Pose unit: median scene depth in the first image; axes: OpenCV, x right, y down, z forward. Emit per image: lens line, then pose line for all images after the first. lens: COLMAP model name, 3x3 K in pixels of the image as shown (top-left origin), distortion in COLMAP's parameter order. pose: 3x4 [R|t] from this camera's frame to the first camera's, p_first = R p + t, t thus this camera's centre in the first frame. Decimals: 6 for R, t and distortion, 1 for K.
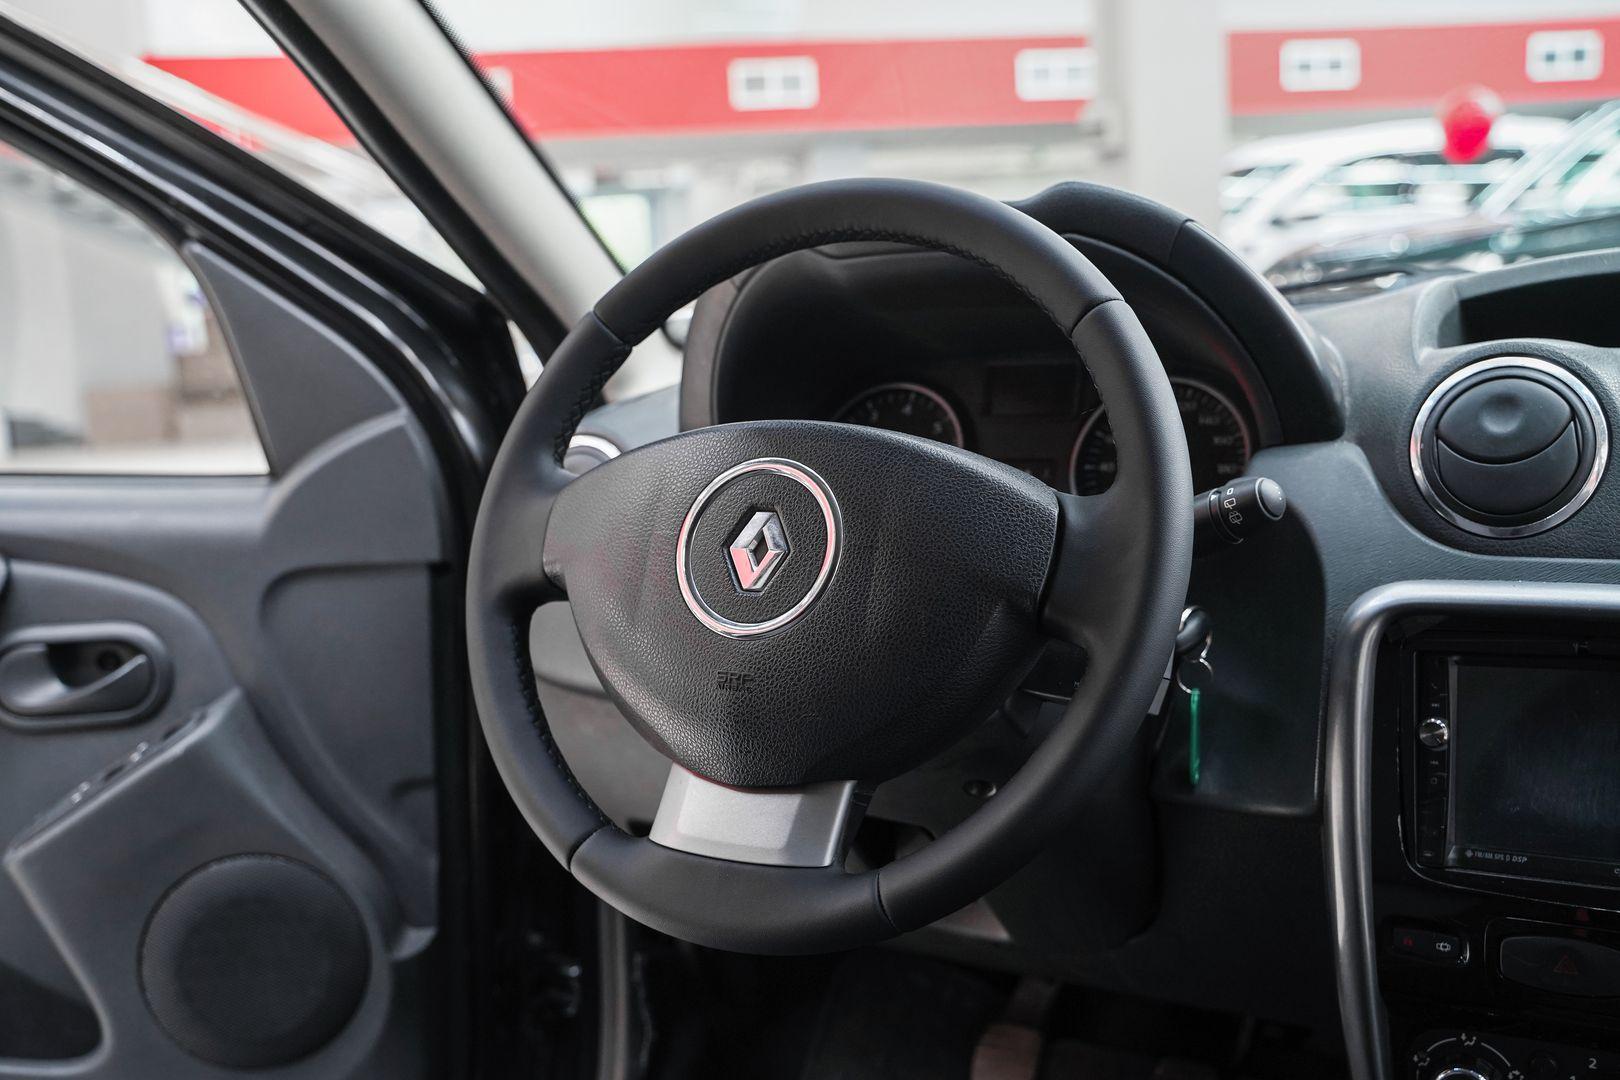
lens RADIAL K [[1710.4, 0, 810.0], [0, 1710.4, 540.0], [0, 0, 1]] dist [-0.003784, -0.003116]
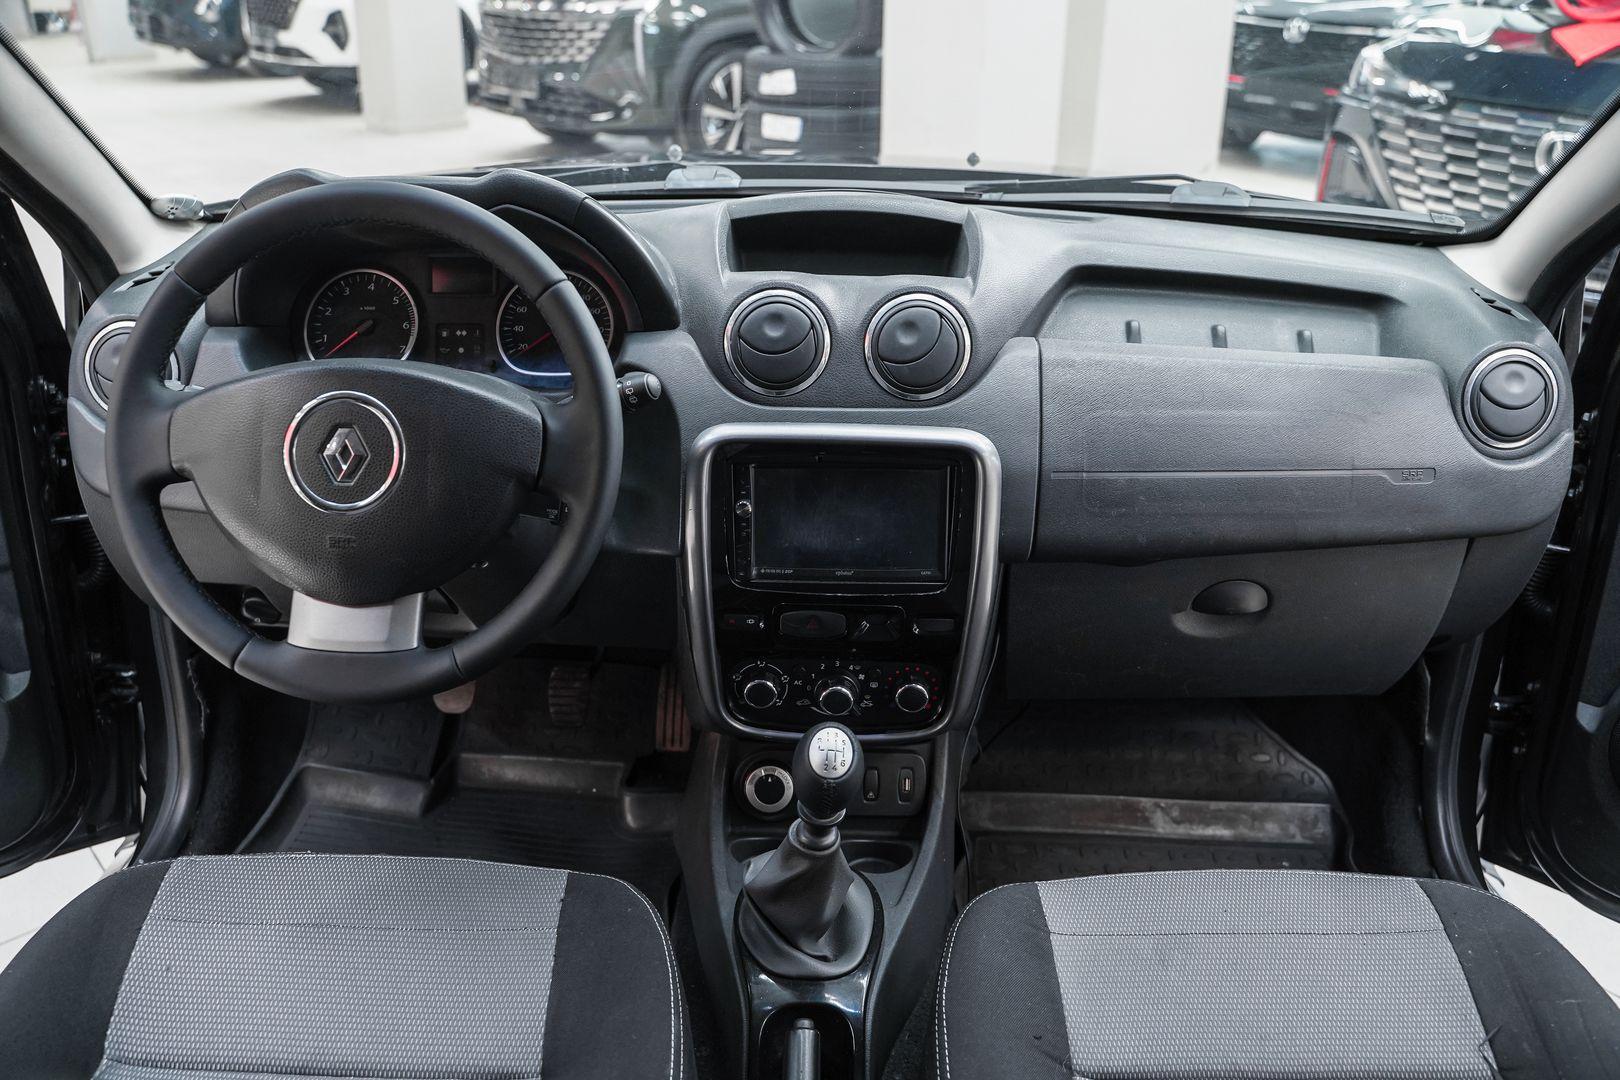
lens RADIAL K [[1300.9, 0, 810.0], [0, 1300.9, 540.0], [0, 0, 1]] dist [-0.123859, 0.090623]
pose [[0.877740, -0.141781, 0.457679, -0.178088], [0.012198, 0.961518, 0.274469, -0.205453], [-0.478981, -0.235330, 0.845693, -0.161736]]
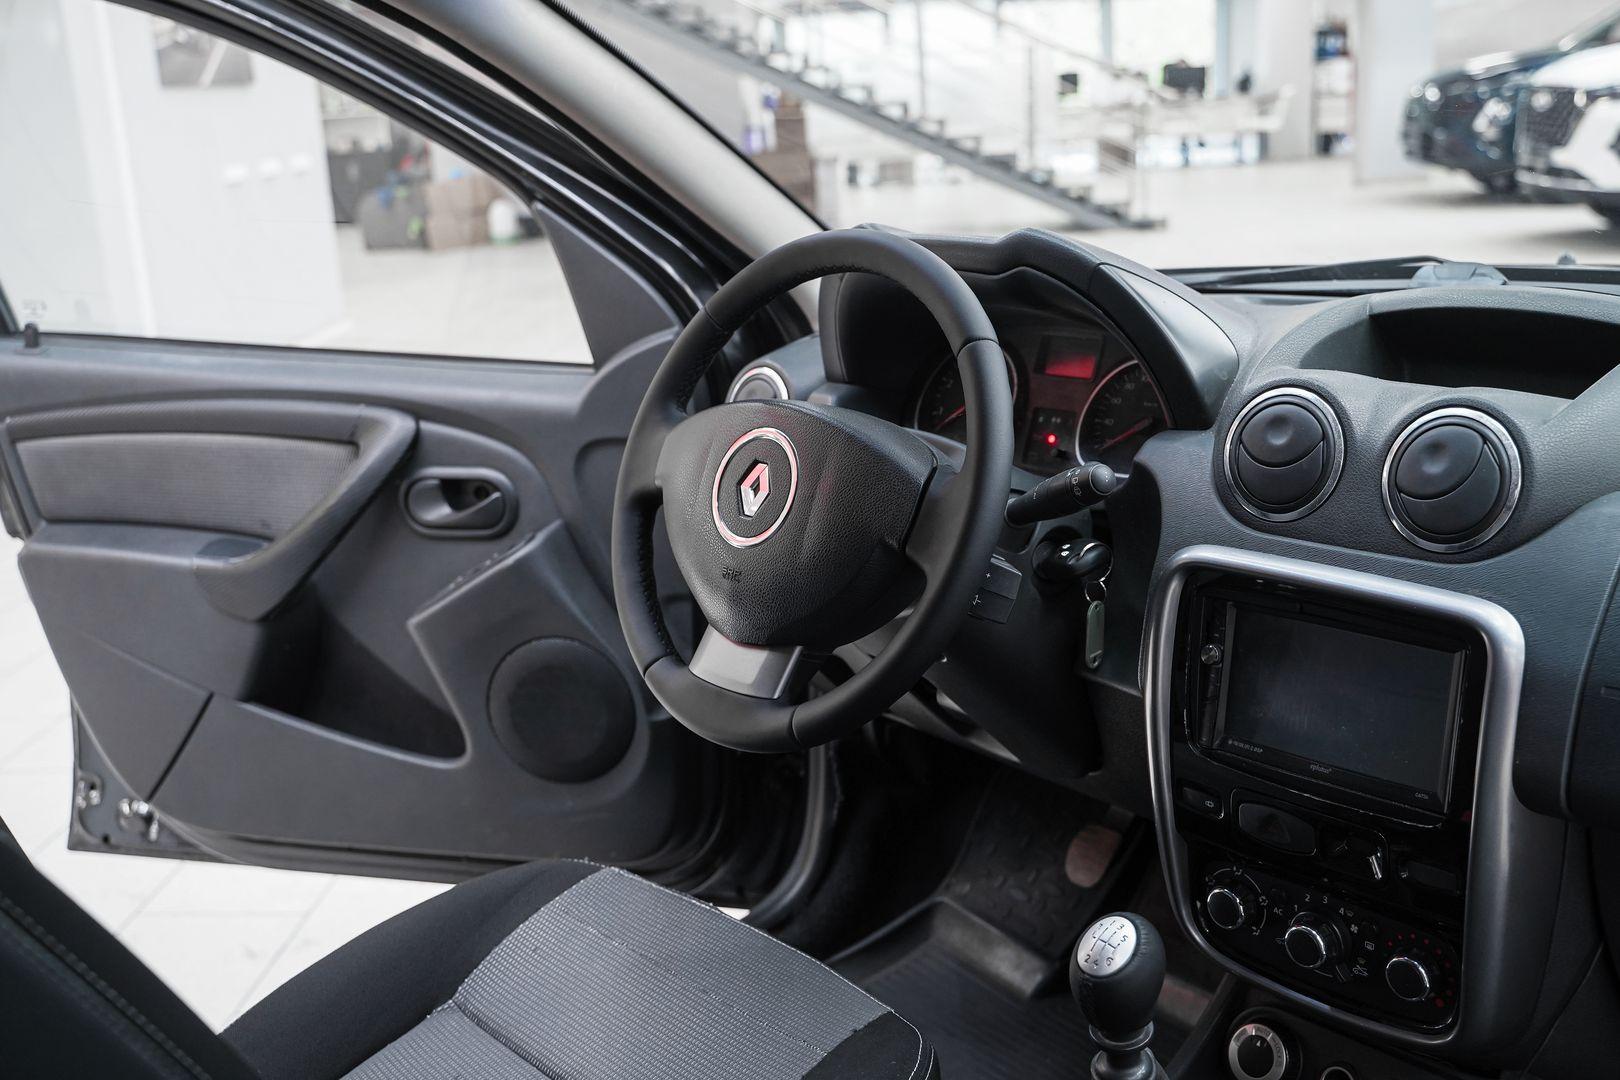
lens RADIAL K [[1677.4, 0, 810.9], [0, 1677.4, 519.5], [0, 0, 1]] dist [-0.084650, 0.154435]
pose [[0.945661, 0.083210, -0.314326, 0.436454], [-0.046038, 0.991227, 0.123895, -0.138692], [0.321878, -0.102691, 0.941196, -0.348605]]
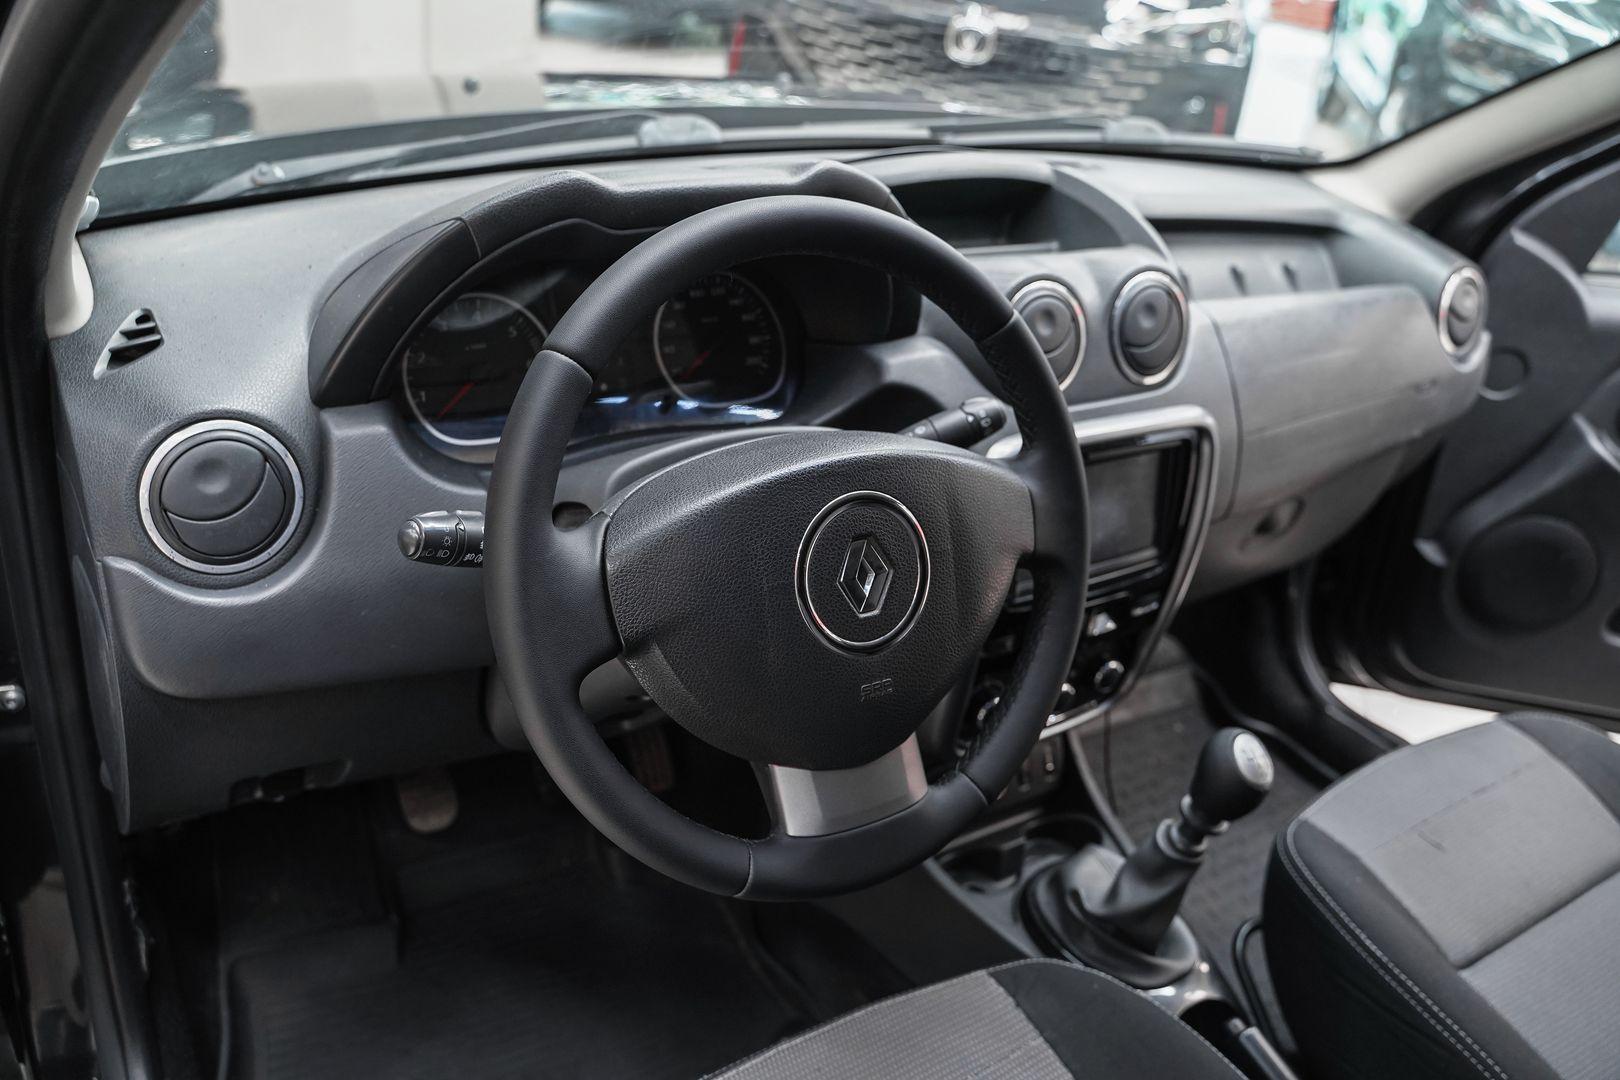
lens RADIAL K [[1300.9, 0, 810.0], [0, 1300.9, 540.0], [0, 0, 1]] dist [-0.123859, 0.090623]
pose [[0.467889, -0.331129, 0.819411, -0.664919], [0.005139, 0.928162, 0.372142, -0.300770], [-0.883773, -0.169910, 0.435978, 0.590177]]
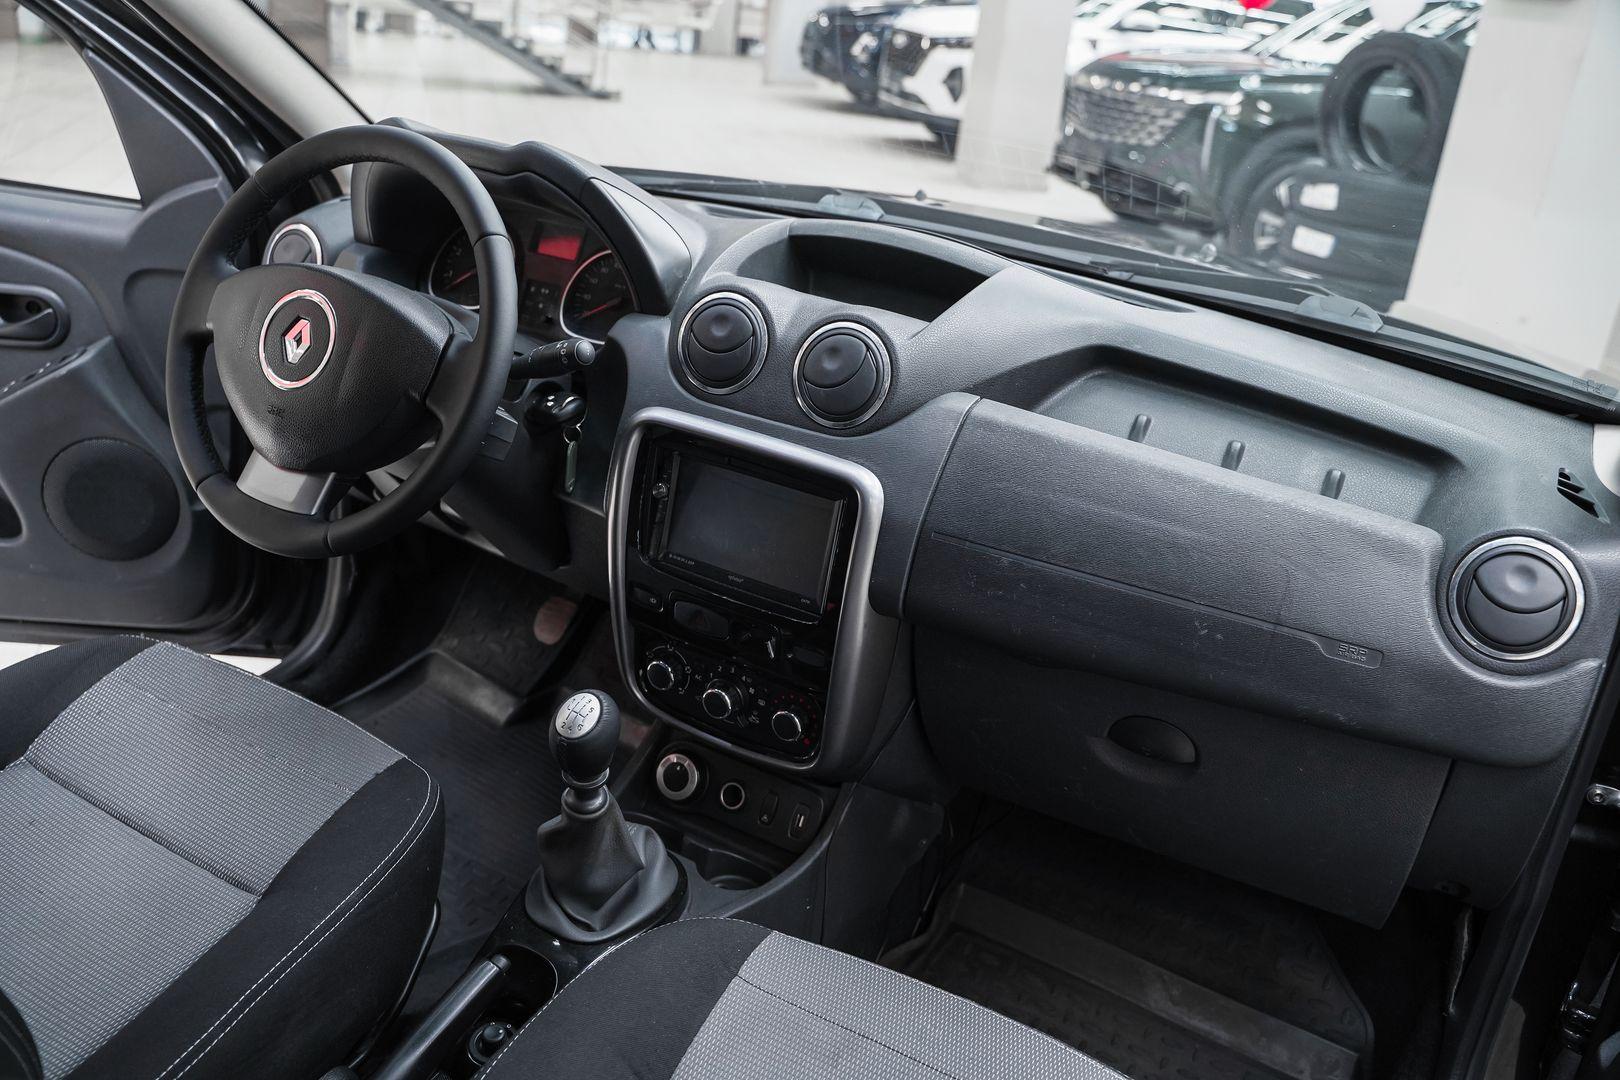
lens RADIAL K [[1300.9, 0, 810.0], [0, 1300.9, 540.0], [0, 0, 1]] dist [-0.123859, 0.090623]
pose [[0.987017, 0.145478, 0.068066, 0.401401], [-0.157963, 0.955926, 0.247496, -0.192548], [-0.029061, -0.255034, 0.966495, -0.346108]]
